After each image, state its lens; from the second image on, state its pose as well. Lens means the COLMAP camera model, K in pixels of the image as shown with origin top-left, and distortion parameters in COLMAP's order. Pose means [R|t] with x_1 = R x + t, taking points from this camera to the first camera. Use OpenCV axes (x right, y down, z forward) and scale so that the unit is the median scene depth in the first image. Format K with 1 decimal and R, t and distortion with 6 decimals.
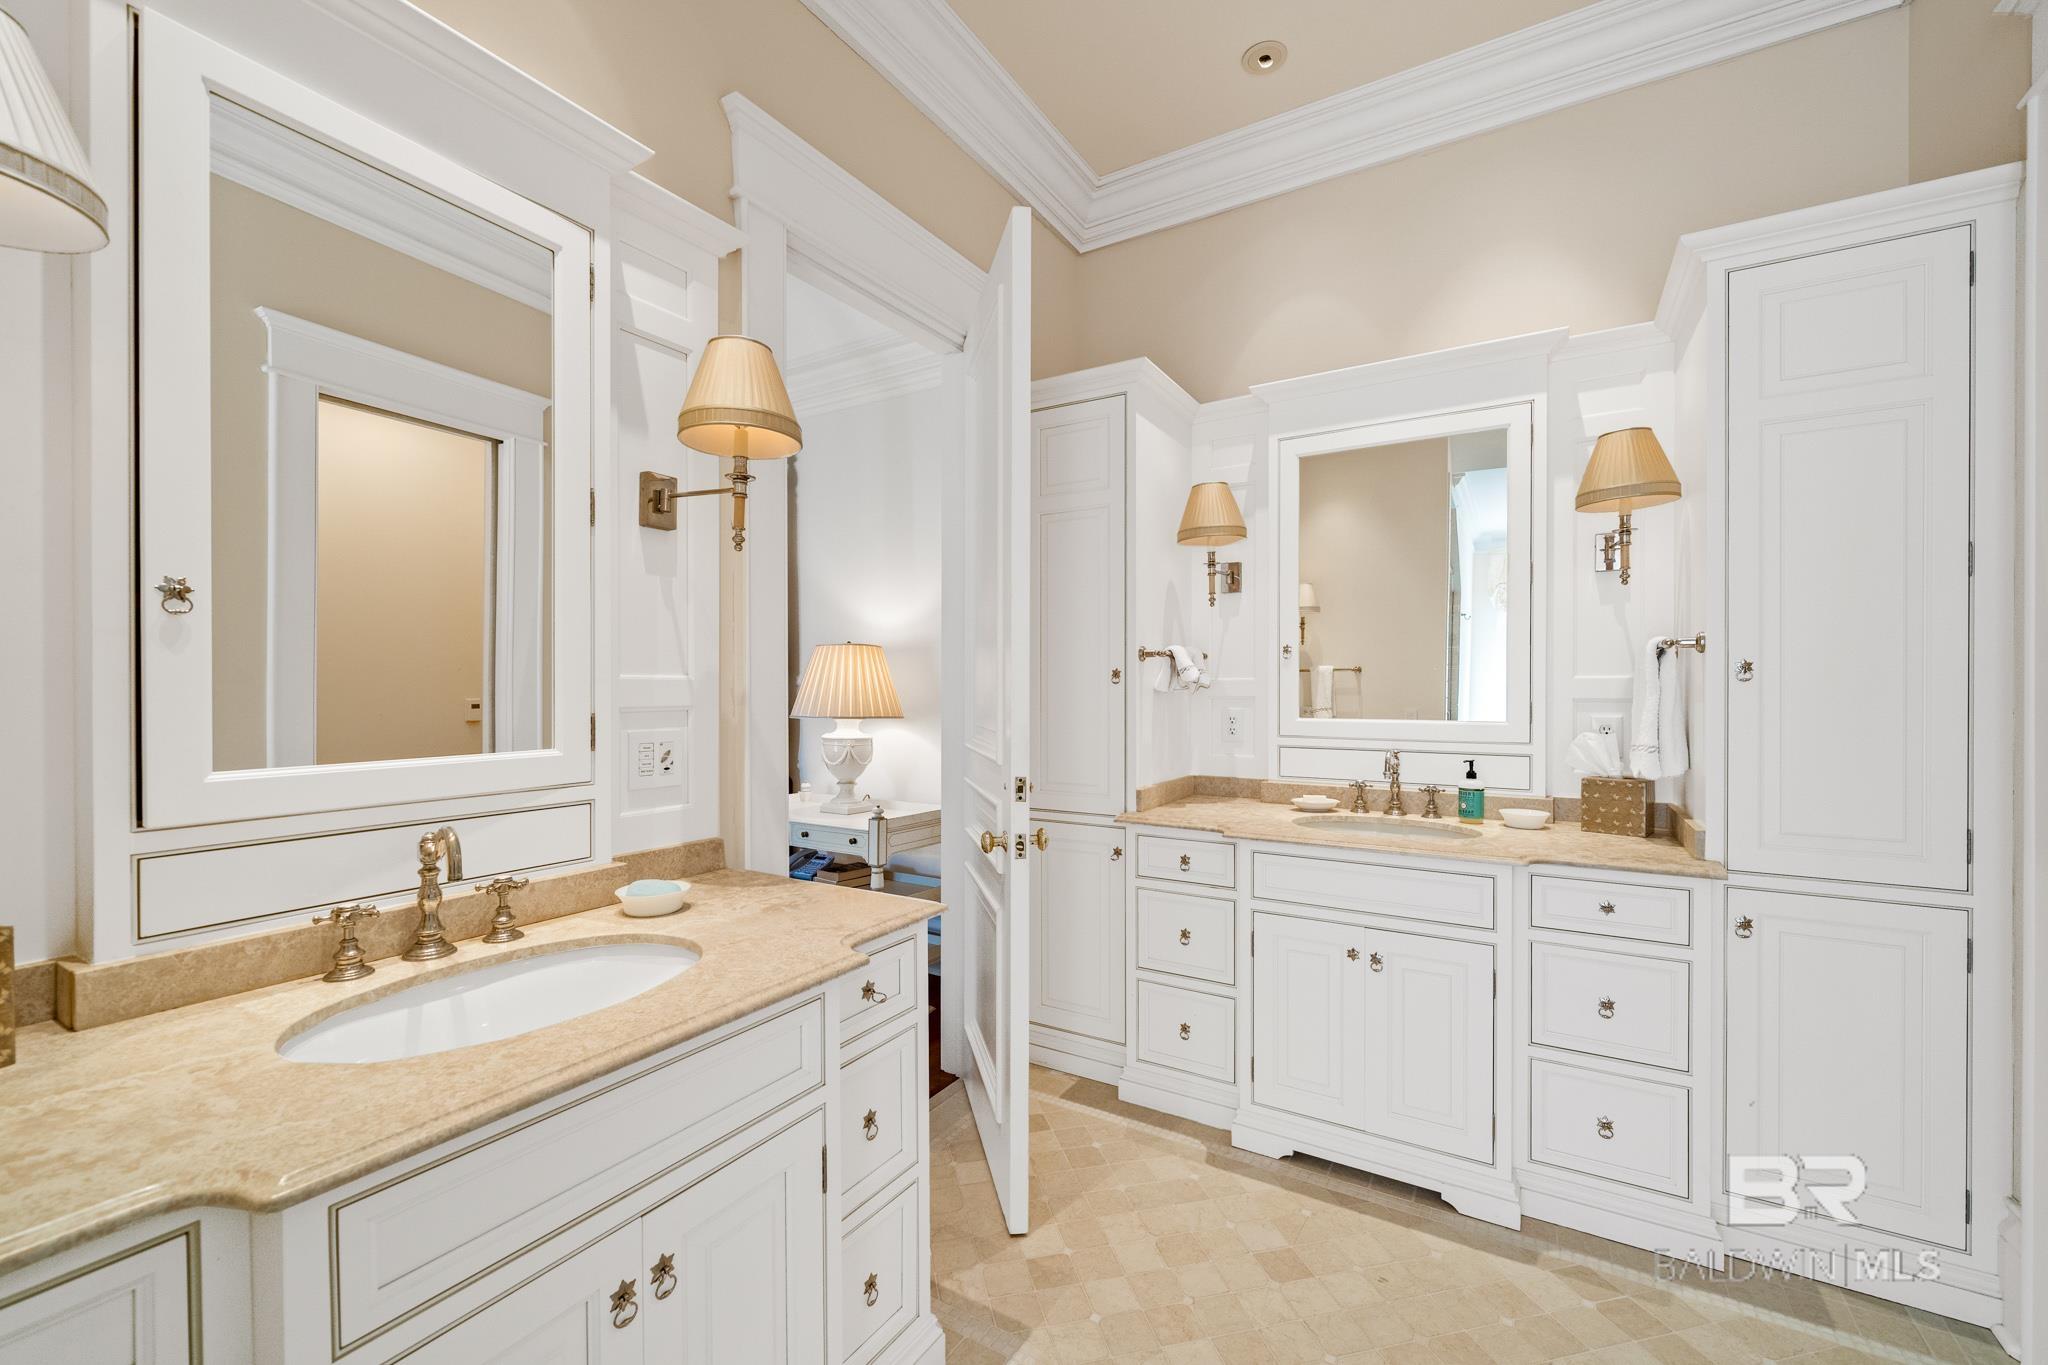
lens RADIAL K [[827.1, 0, 1023.2], [0, 827.1, 686.7], [0, 0, 1]] dist [-0.007224, -0.000448]
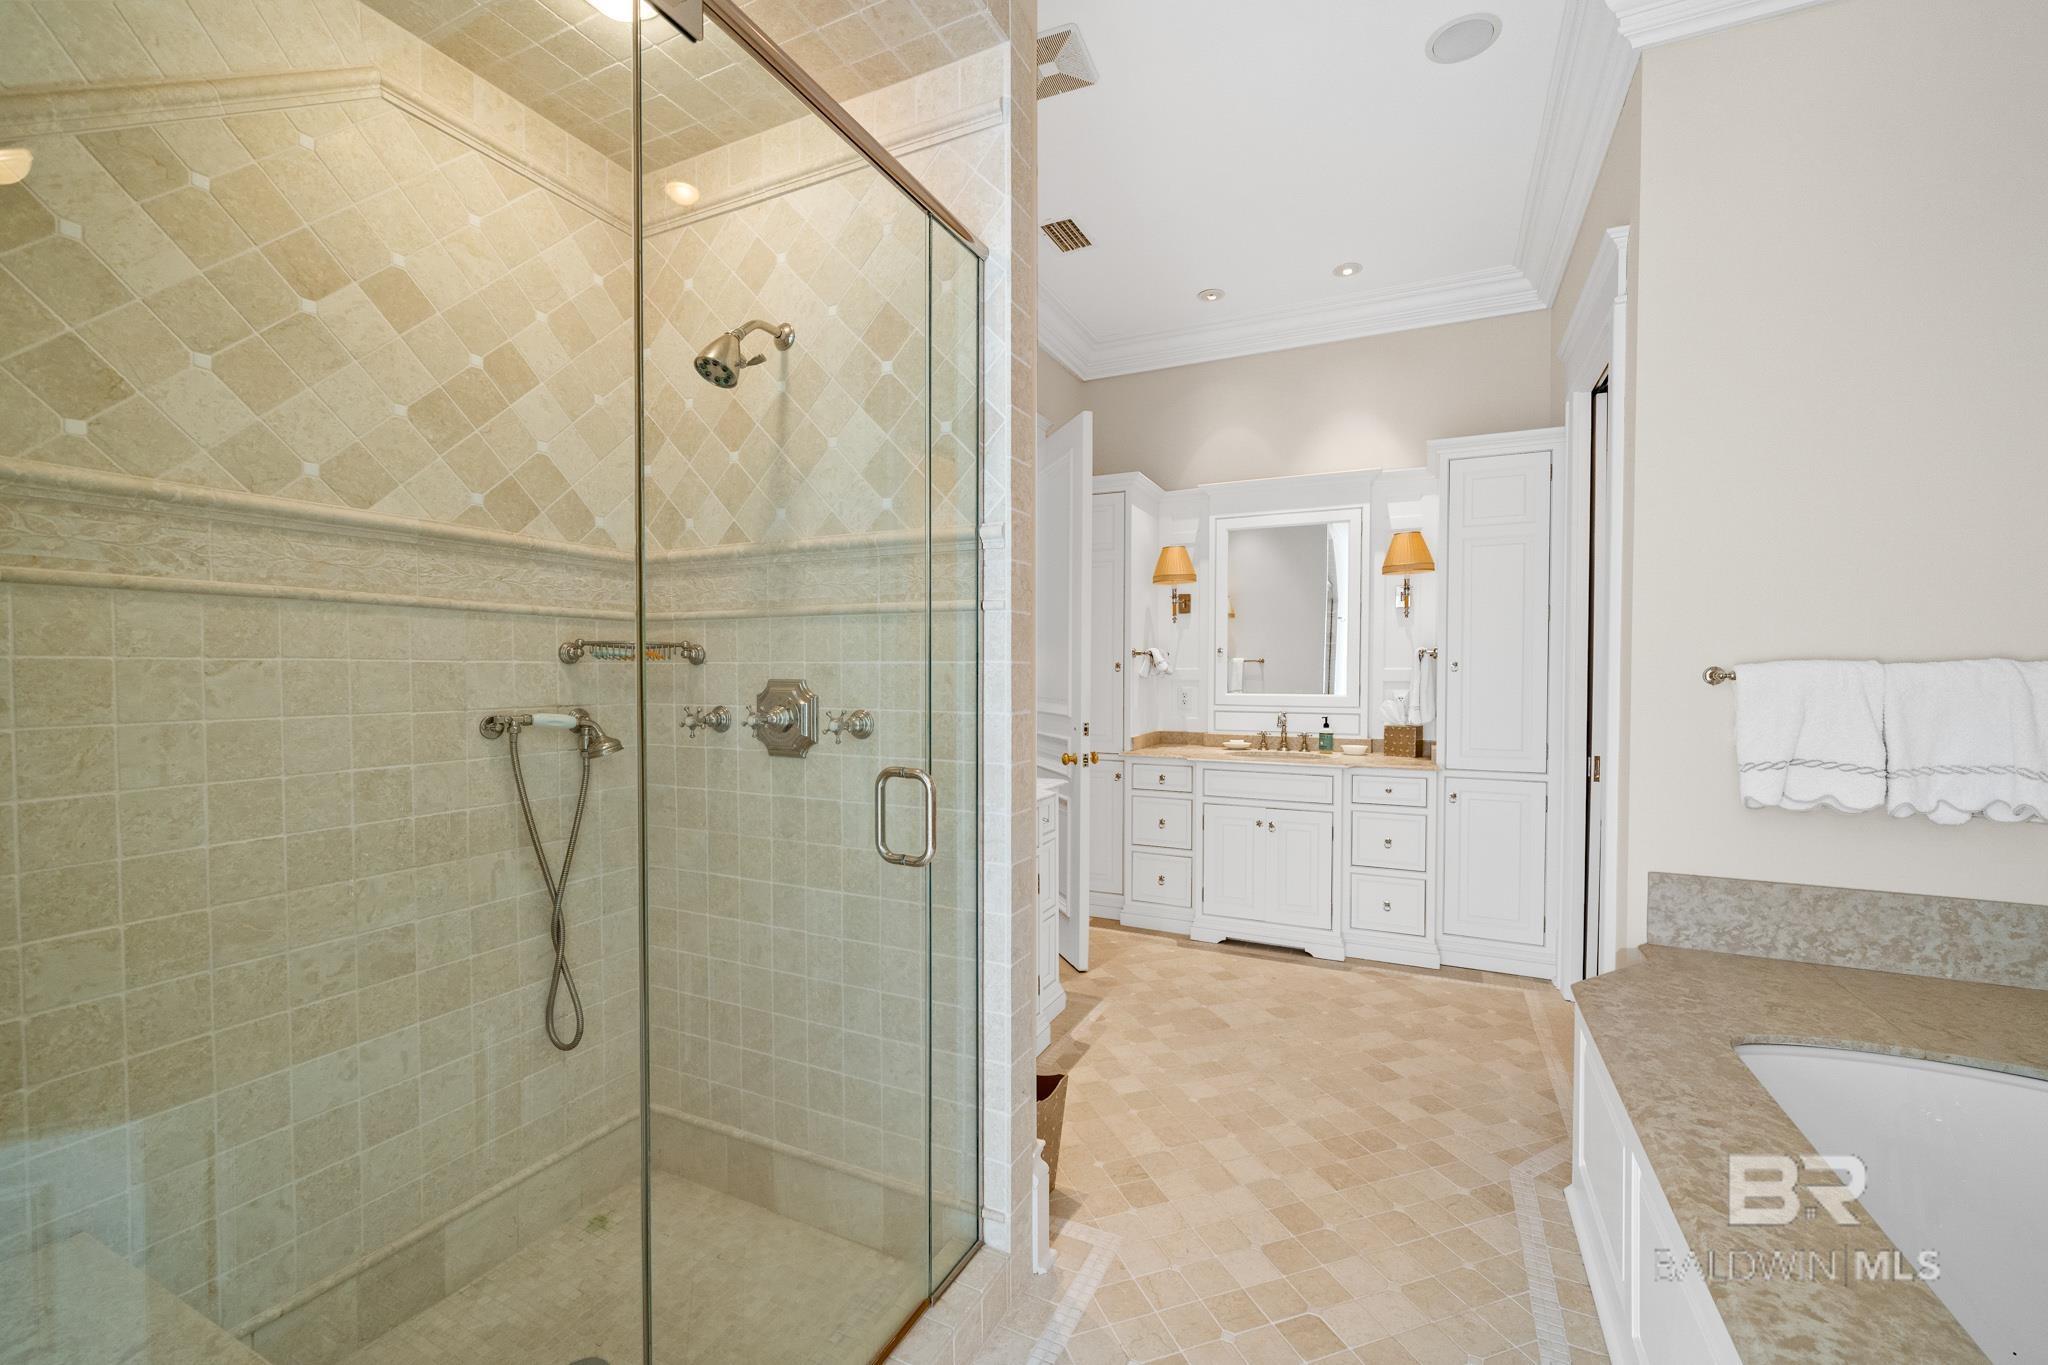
lens RADIAL K [[827.1, 0, 1025.2], [0, 827.1, 684.3], [0, 0, 1]] dist [-0.007224, -0.000448]
pose [[0.994131, 0.001871, 0.108171, -0.274683], [-0.003395, 0.999898, 0.013903, -0.001059], [-0.108134, -0.014189, 0.994035, -0.661906]]
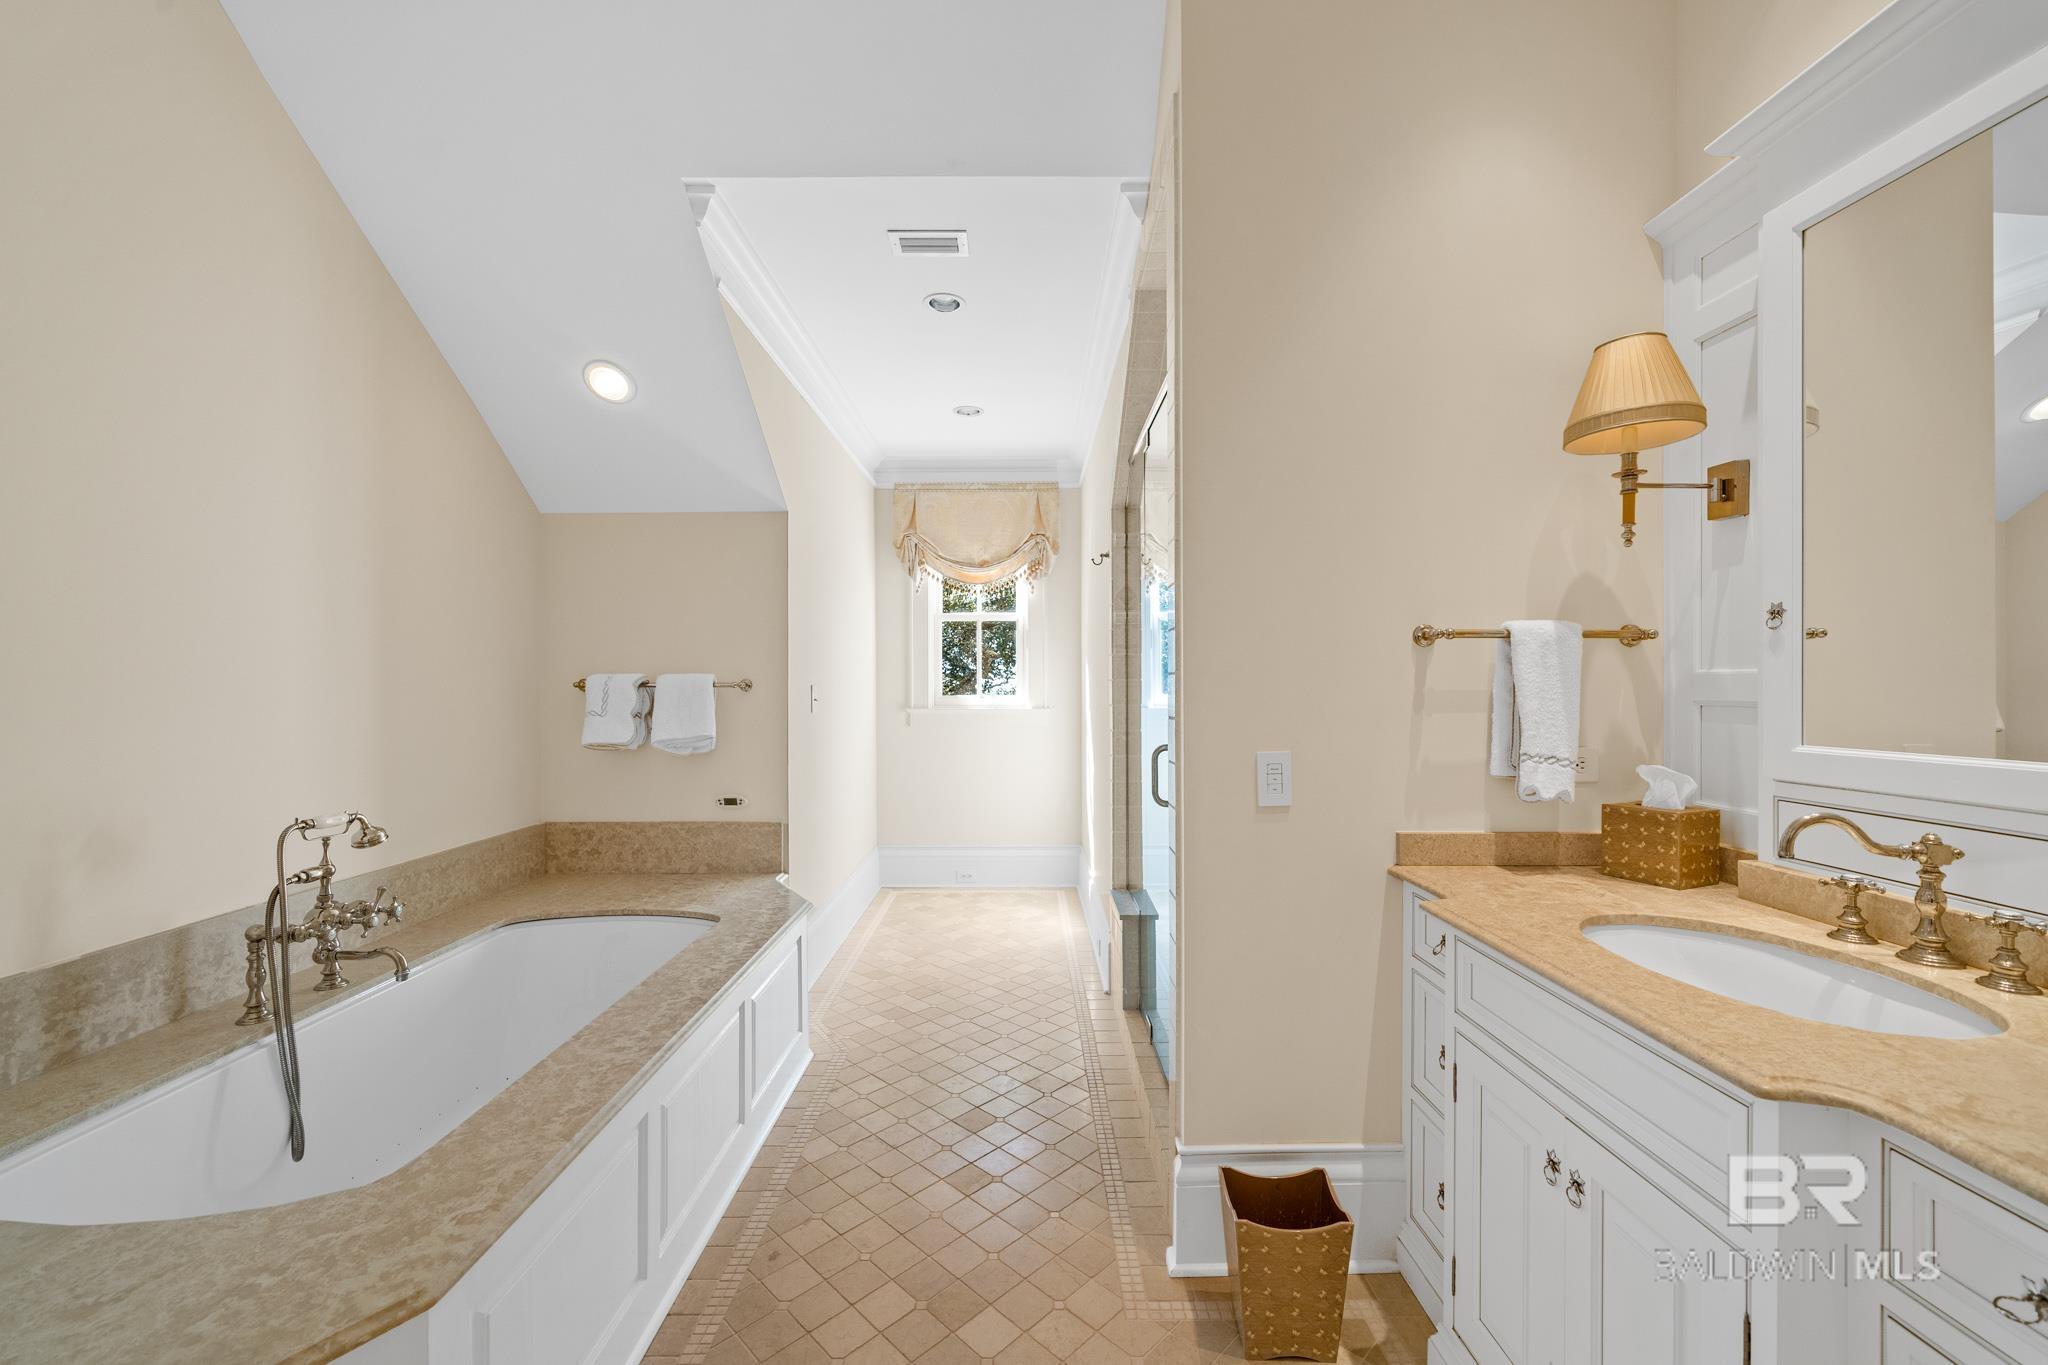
lens RADIAL K [[827.1, 0, 1024.6], [0, 827.1, 685.8], [0, 0, 1]] dist [-0.007224, -0.000448]
pose [[-0.851097, 0.010890, -0.524896, 0.237295], [0.011749, 0.999930, 0.001695, -0.003114], [0.524878, -0.004725, -0.851165, 0.444068]]
